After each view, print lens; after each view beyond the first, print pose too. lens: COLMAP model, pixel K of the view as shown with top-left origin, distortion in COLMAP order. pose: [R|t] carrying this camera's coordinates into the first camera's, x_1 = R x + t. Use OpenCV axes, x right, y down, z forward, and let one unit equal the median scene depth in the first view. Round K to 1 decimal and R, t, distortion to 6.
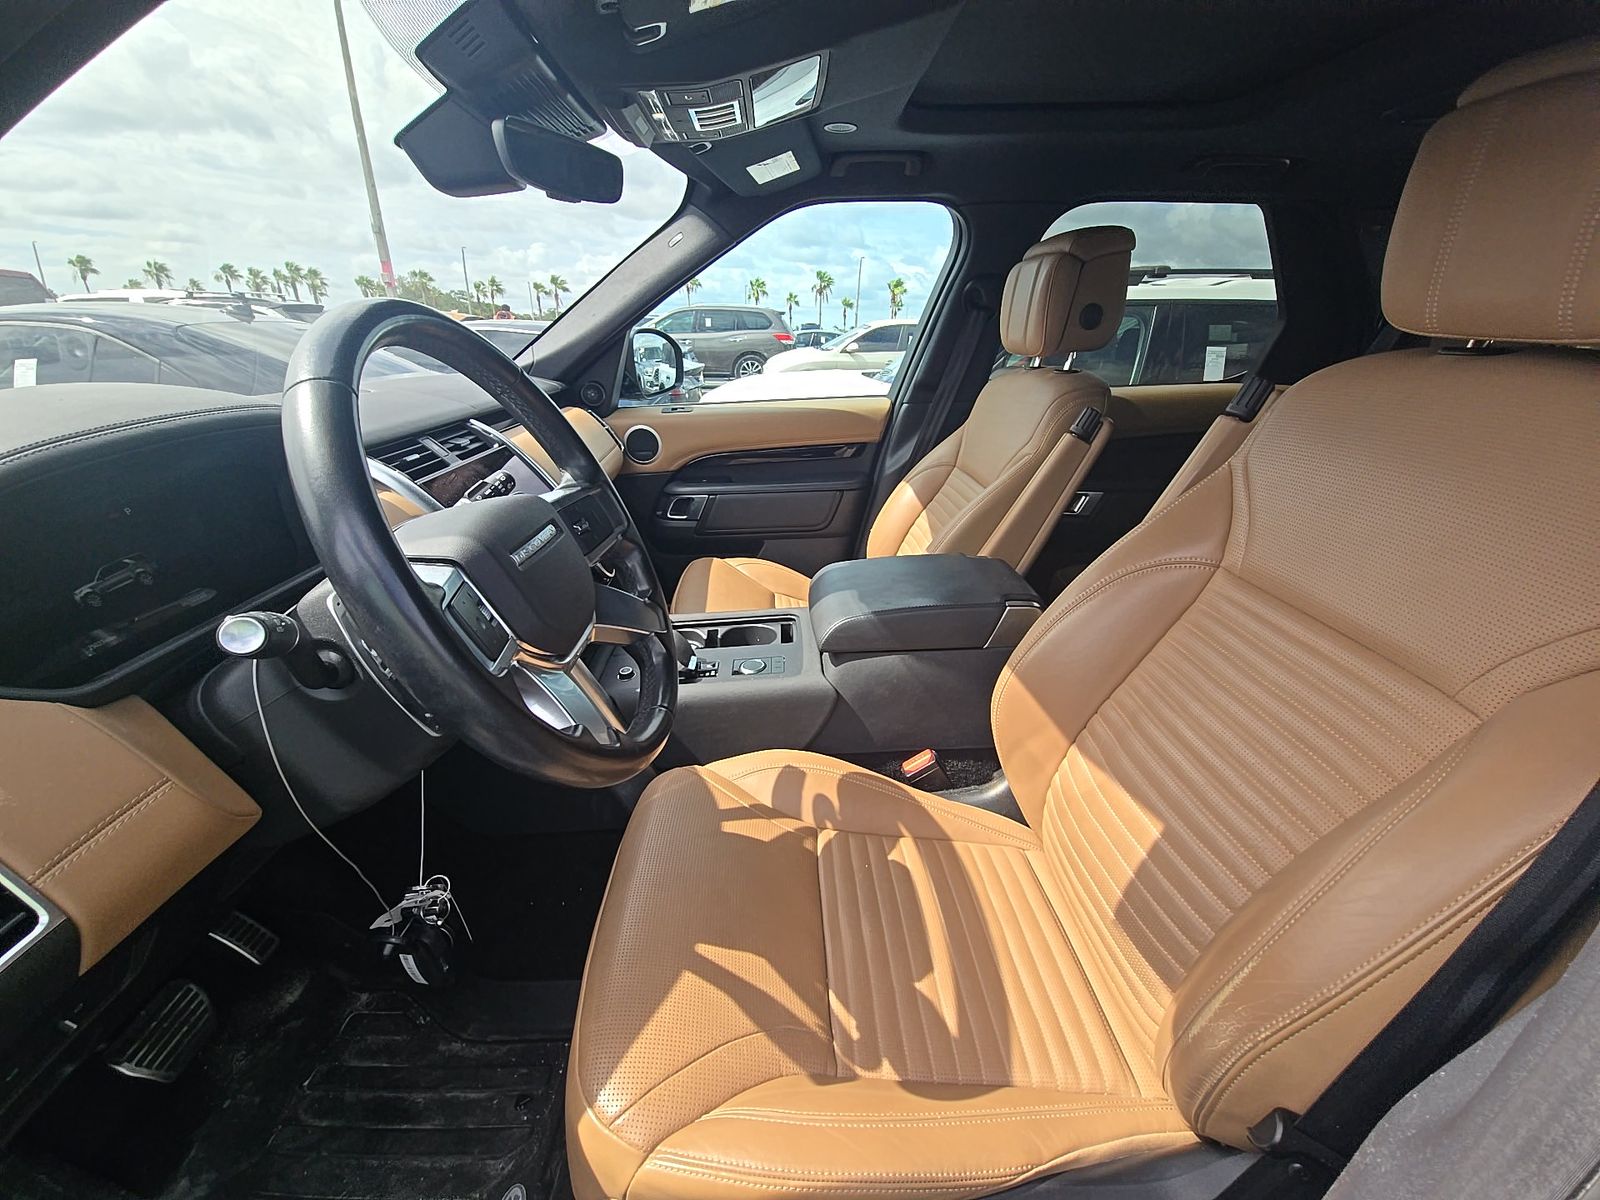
lens RADIAL K [[650.2, 0, 795.6], [0, 650.2, 607.9], [0, 0, 1]] dist [0.001282, -0.000727]
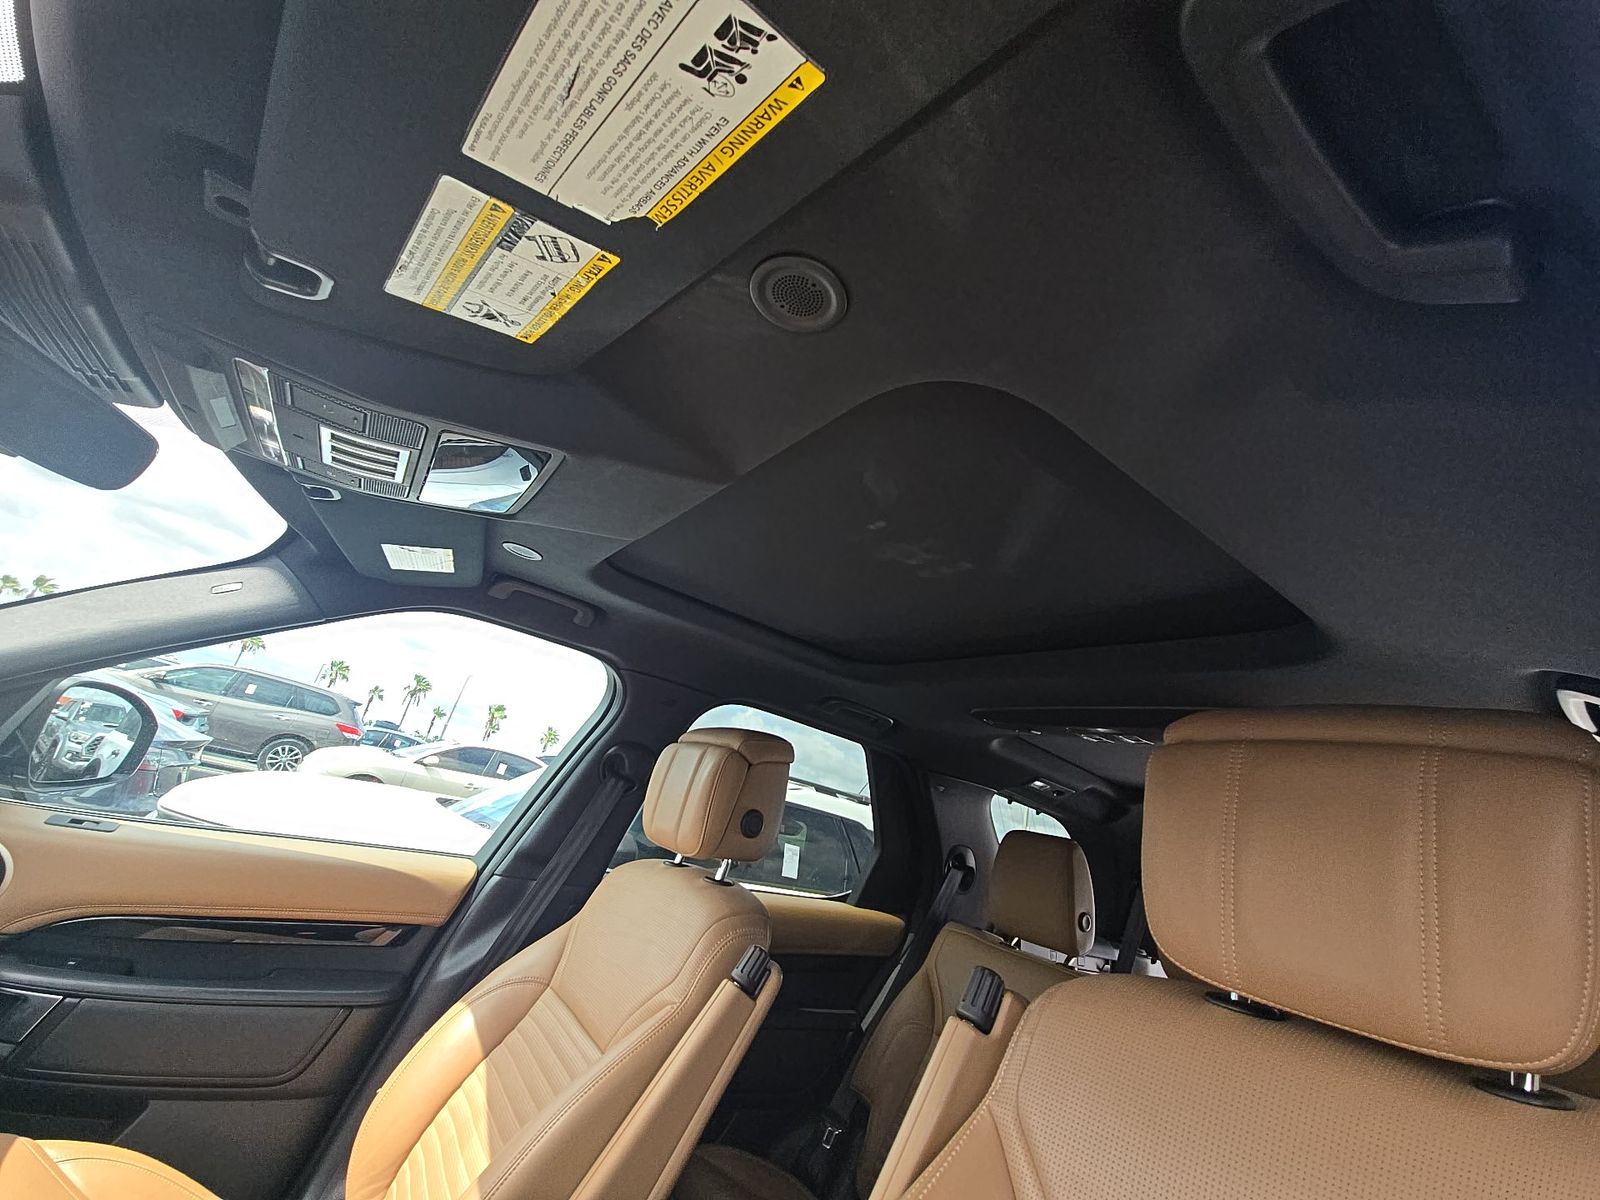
lens RADIAL K [[650.2, 0, 801.3], [0, 650.2, 596.4], [0, 0, 1]] dist [0.001282, -0.000727]
pose [[0.808036, 0.355296, 0.469939, -0.010891], [0.016045, 0.784111, -0.620413, -0.109350], [-0.588915, 0.508856, 0.627889, 0.194523]]
